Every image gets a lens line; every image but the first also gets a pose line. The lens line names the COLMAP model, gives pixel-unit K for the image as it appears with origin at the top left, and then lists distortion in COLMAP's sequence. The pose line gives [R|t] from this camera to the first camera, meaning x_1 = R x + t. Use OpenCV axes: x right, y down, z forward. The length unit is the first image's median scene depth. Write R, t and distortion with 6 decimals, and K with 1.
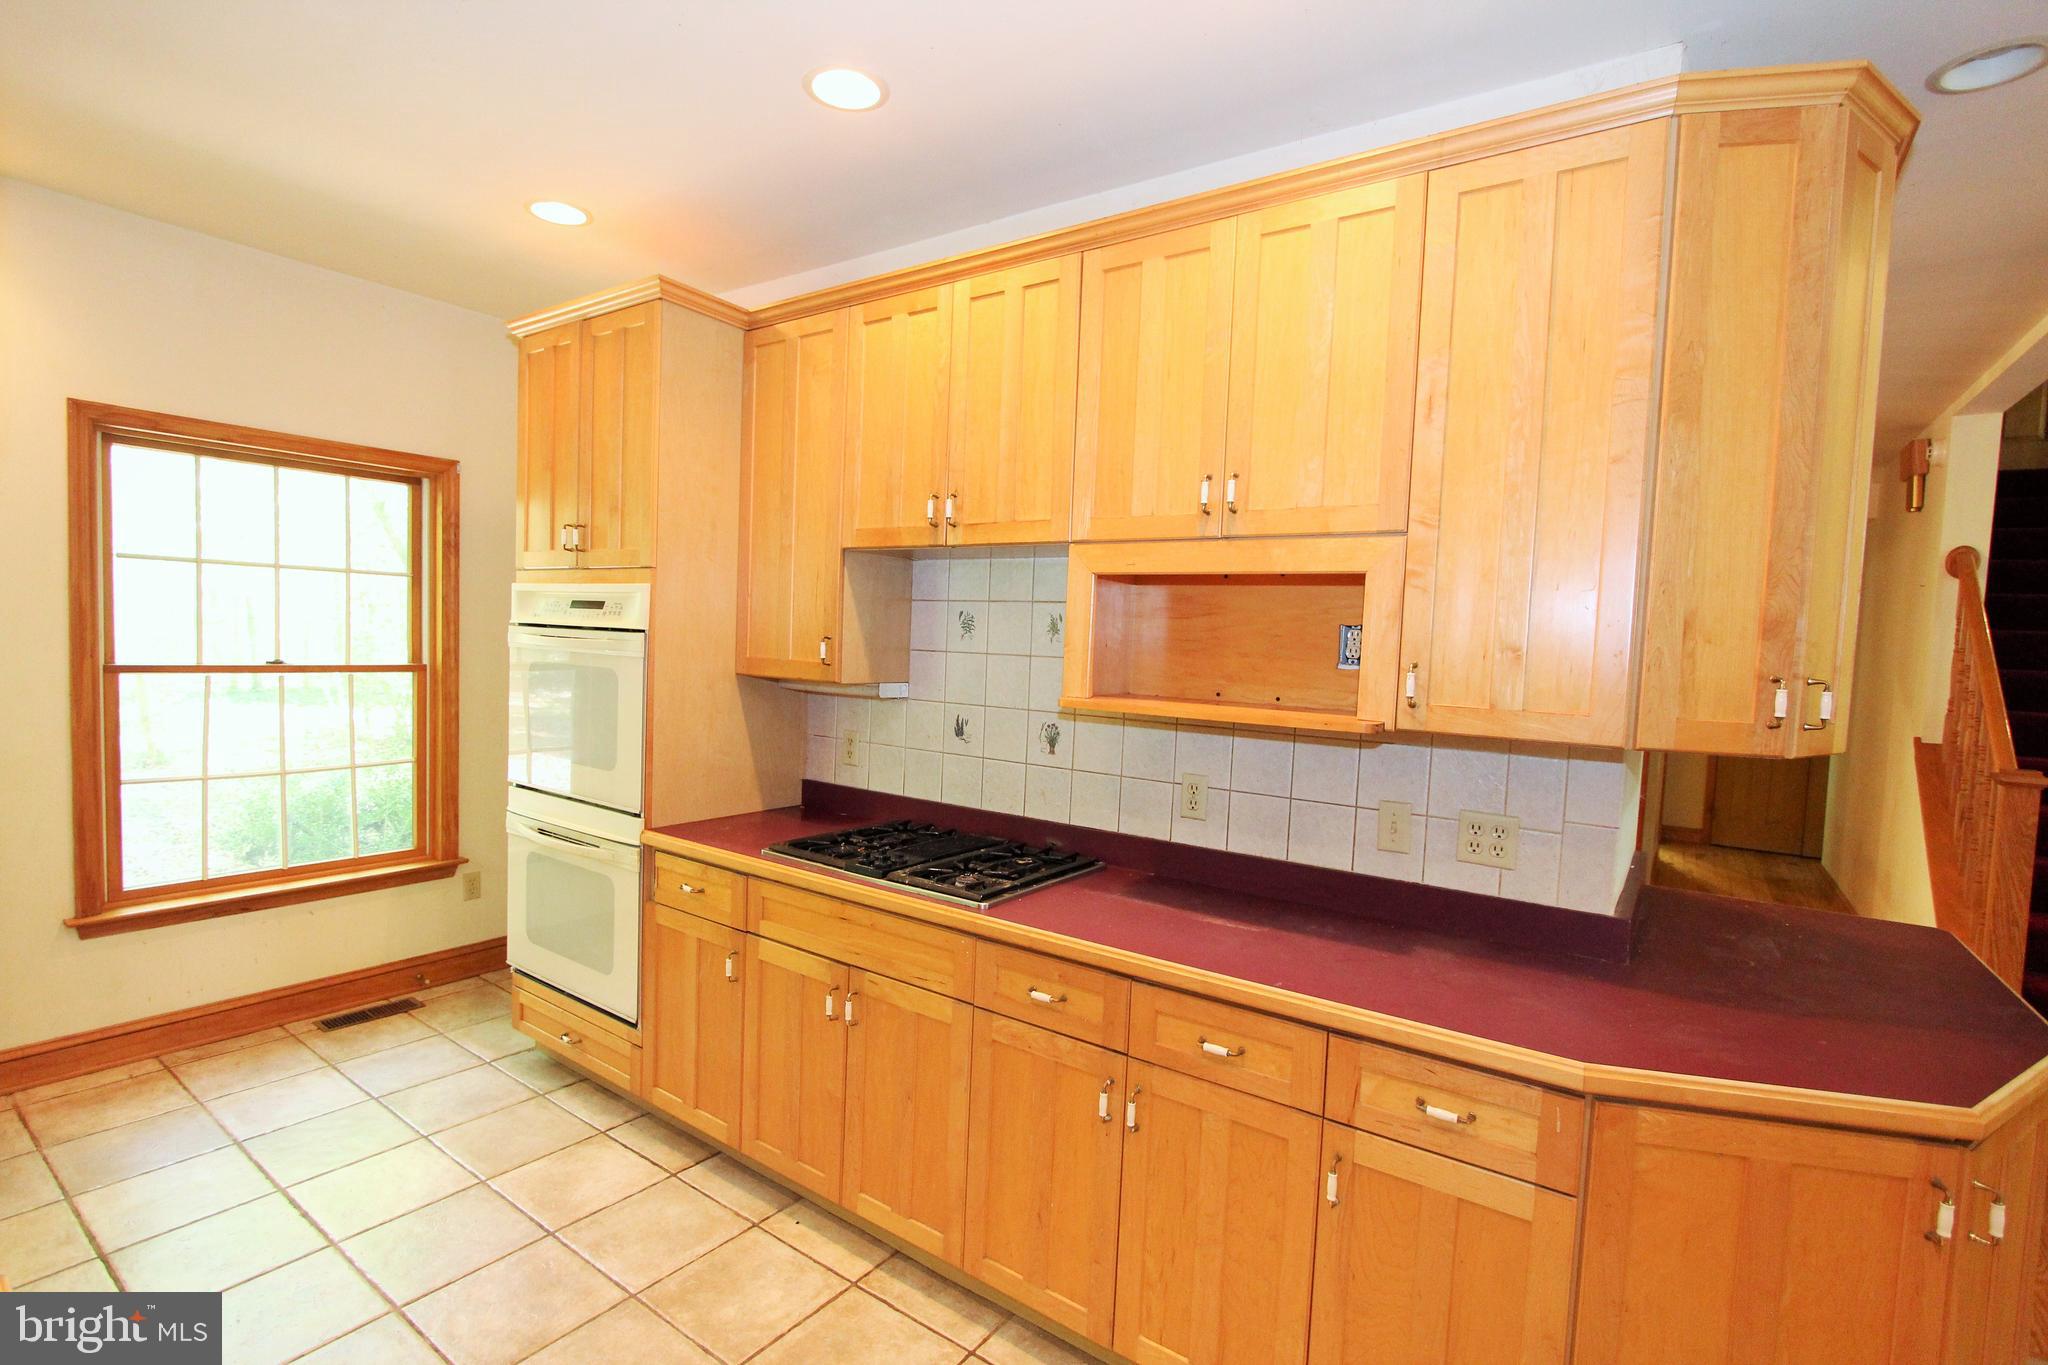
lens RADIAL K [[926.3, 0, 1016.1], [0, 926.3, 687.2], [0, 0, 1]] dist [-0.018304, 0.001082]
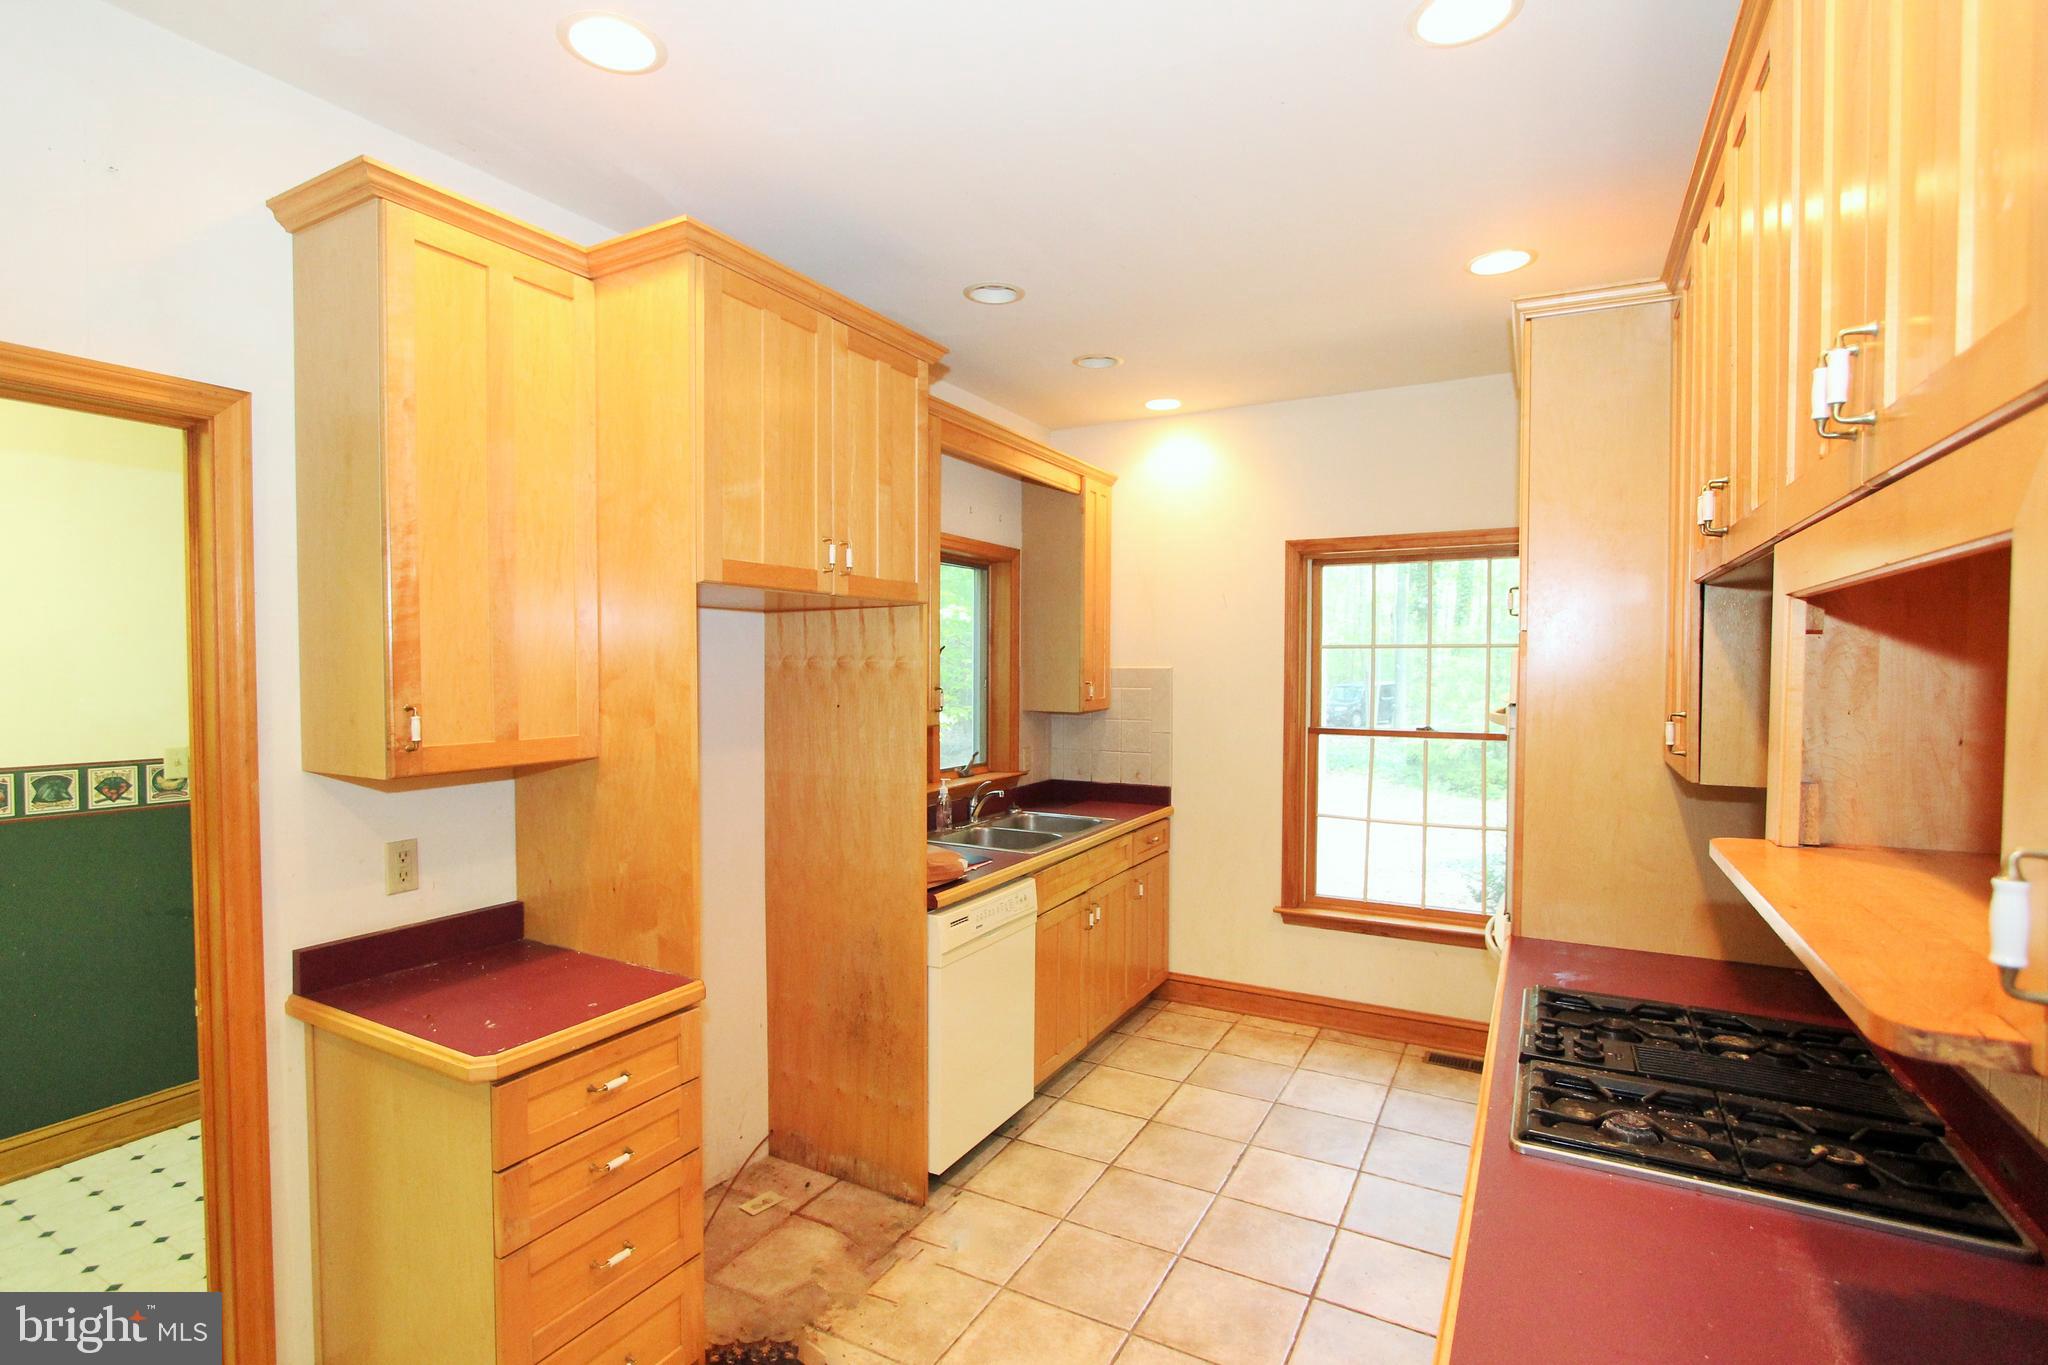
lens RADIAL K [[926.3, 0, 1020.1], [0, 926.3, 697.6], [0, 0, 1]] dist [-0.018304, 0.001082]
pose [[0.132116, -0.018316, -0.991065, 0.322921], [-0.055123, 0.998146, -0.025795, -0.009162], [0.989700, 0.058038, 0.130862, 0.377952]]
